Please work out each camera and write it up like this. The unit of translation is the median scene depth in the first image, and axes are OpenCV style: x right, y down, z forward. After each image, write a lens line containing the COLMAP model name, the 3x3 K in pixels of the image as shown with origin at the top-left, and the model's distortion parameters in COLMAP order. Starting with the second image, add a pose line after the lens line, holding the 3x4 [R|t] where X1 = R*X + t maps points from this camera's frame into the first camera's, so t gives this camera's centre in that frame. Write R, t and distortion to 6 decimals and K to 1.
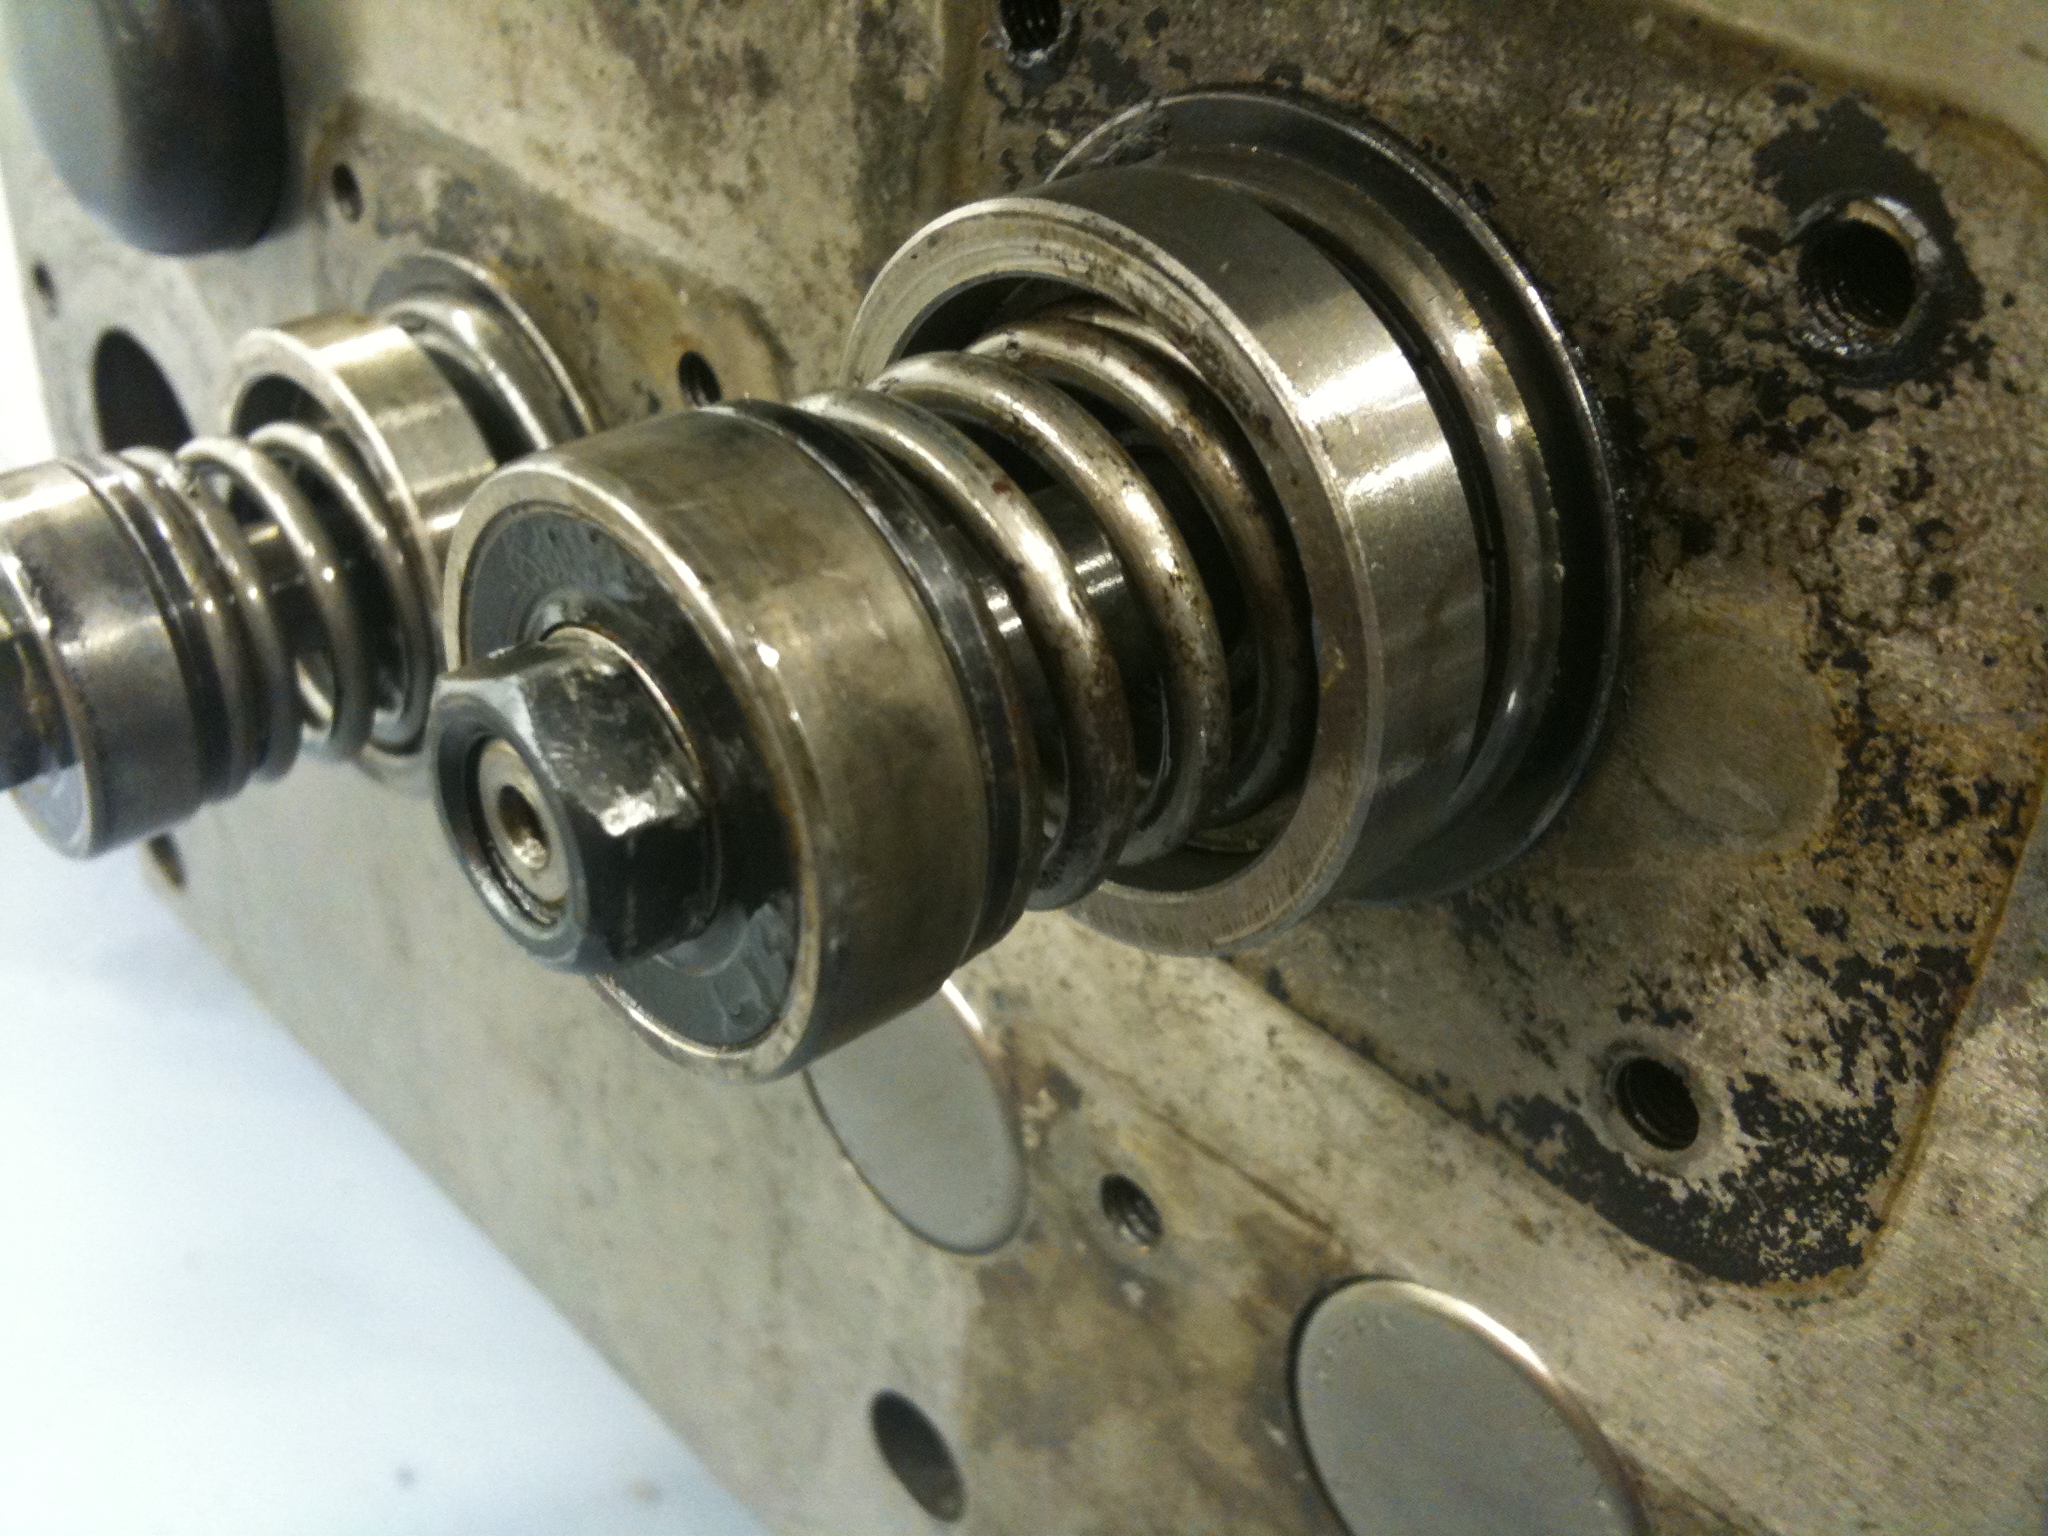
lens RADIAL K [[2115.4, 0, 1009.1], [0, 2115.4, 773.2], [0, 0, 1]] dist [0.070116, -0.376251]
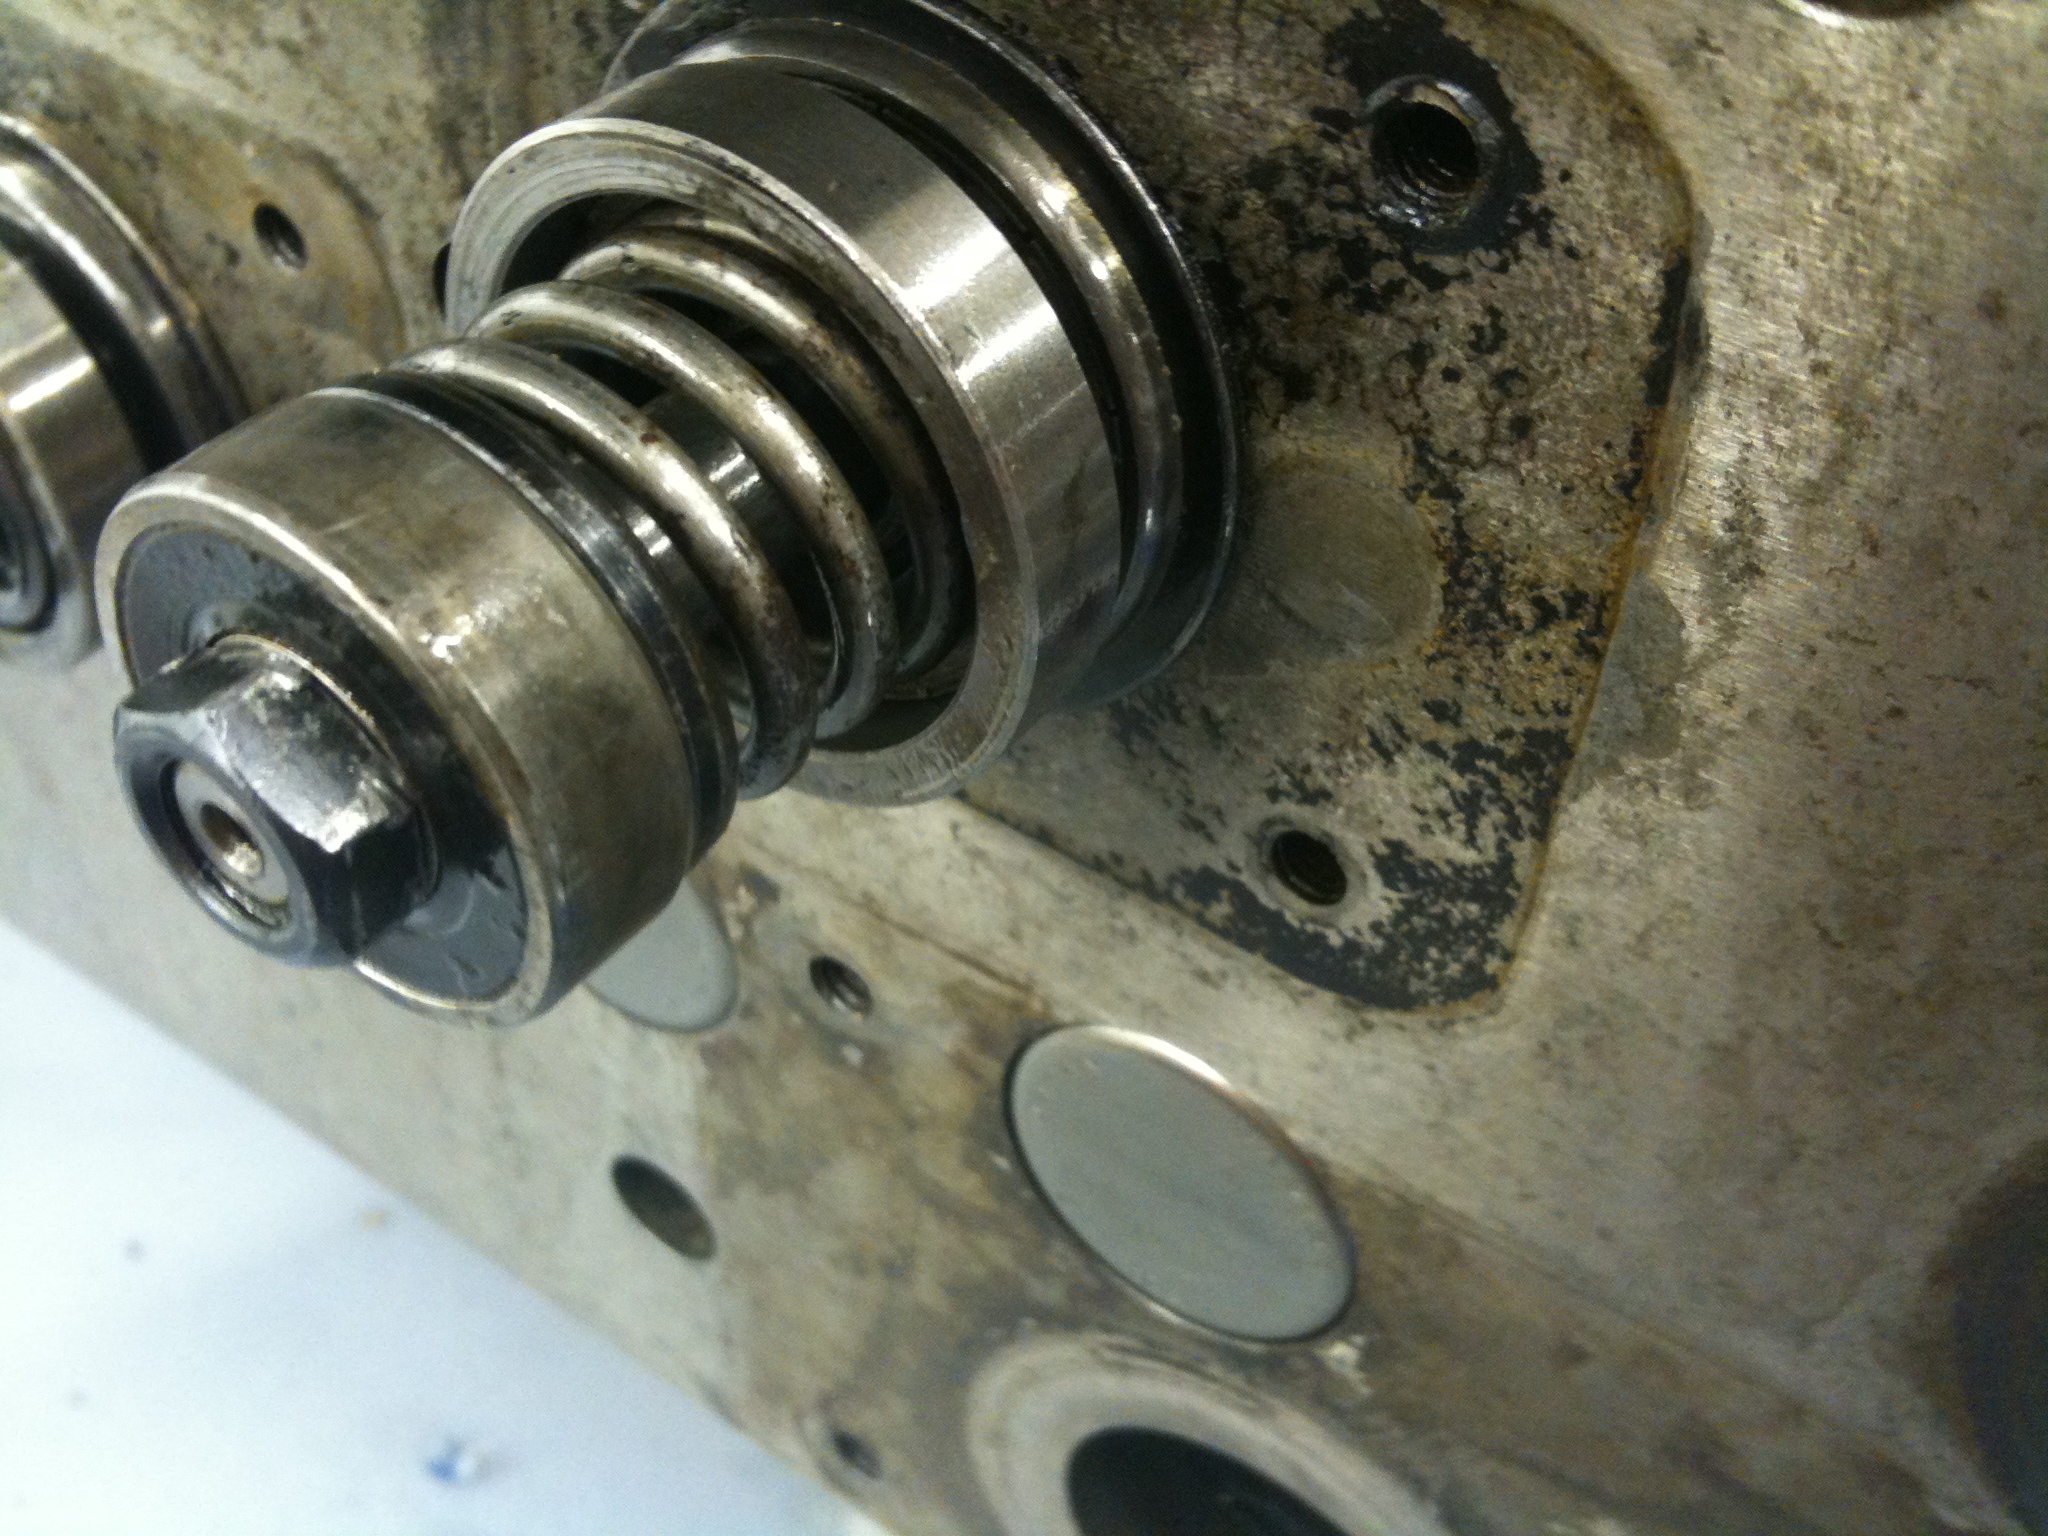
lens RADIAL K [[2115.4, 0, 1009.1], [0, 2115.4, 773.2], [0, 0, 1]] dist [0.070116, -0.376251]
pose [[0.975957, -0.150759, 0.157413, -0.018294], [0.120875, 0.975336, 0.184684, -0.136463], [-0.181373, -0.161216, 0.970110, -0.049307]]
